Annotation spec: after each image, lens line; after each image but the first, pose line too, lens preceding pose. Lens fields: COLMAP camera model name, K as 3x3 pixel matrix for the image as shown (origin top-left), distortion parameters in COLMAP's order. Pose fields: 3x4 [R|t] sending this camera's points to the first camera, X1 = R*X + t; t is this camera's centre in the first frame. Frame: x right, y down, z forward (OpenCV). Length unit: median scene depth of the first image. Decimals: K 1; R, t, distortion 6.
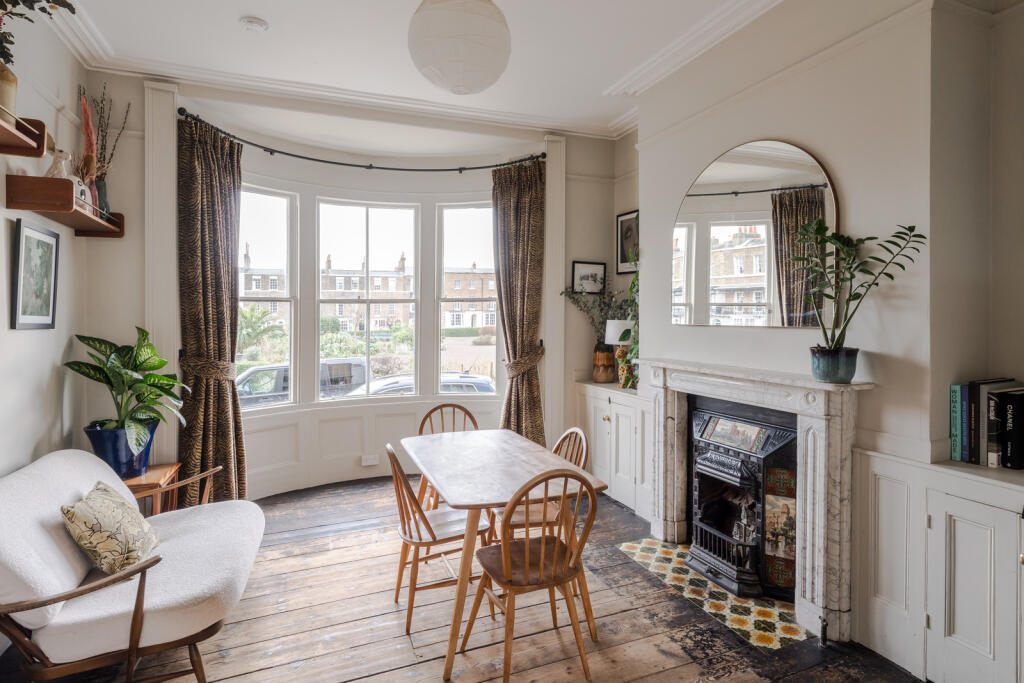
lens RADIAL K [[543.2, 0, 513.6], [0, 543.2, 323.9], [0, 0, 1]] dist [-0.000643, 0.000467]
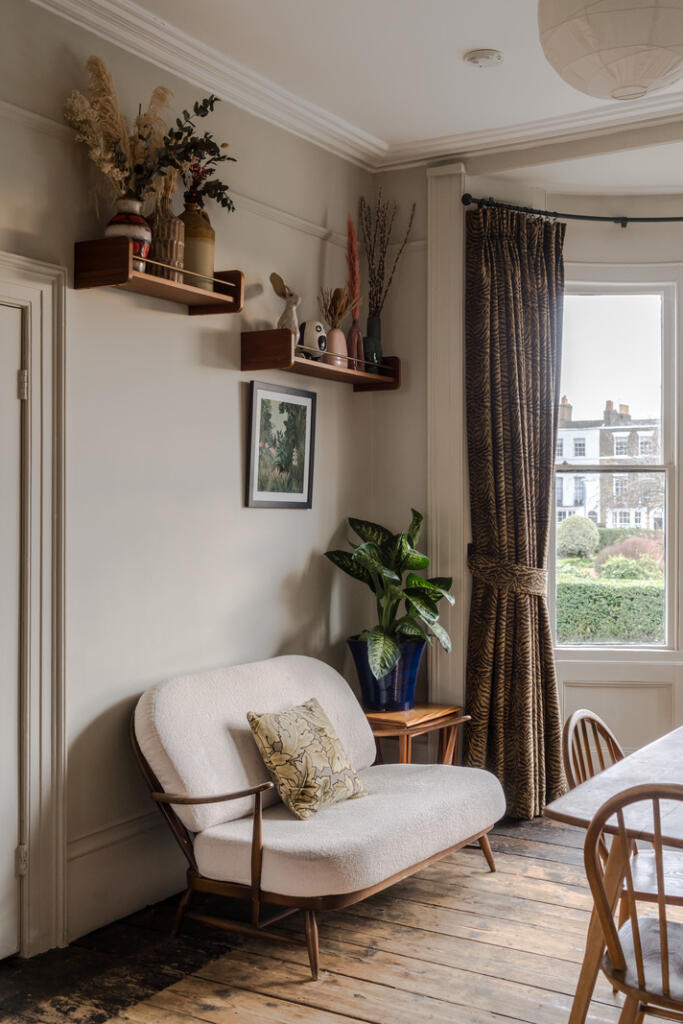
lens RADIAL K [[1066.4, 0, 341.5], [0, 1066.4, 512.0], [0, 0, 1]] dist [0.007257, 0.007601]
pose [[0.599017, 0.016865, -0.800559, 0.417672], [-0.021563, 0.999755, 0.004927, 0.004397], [0.800446, 0.014311, 0.599234, 0.067315]]
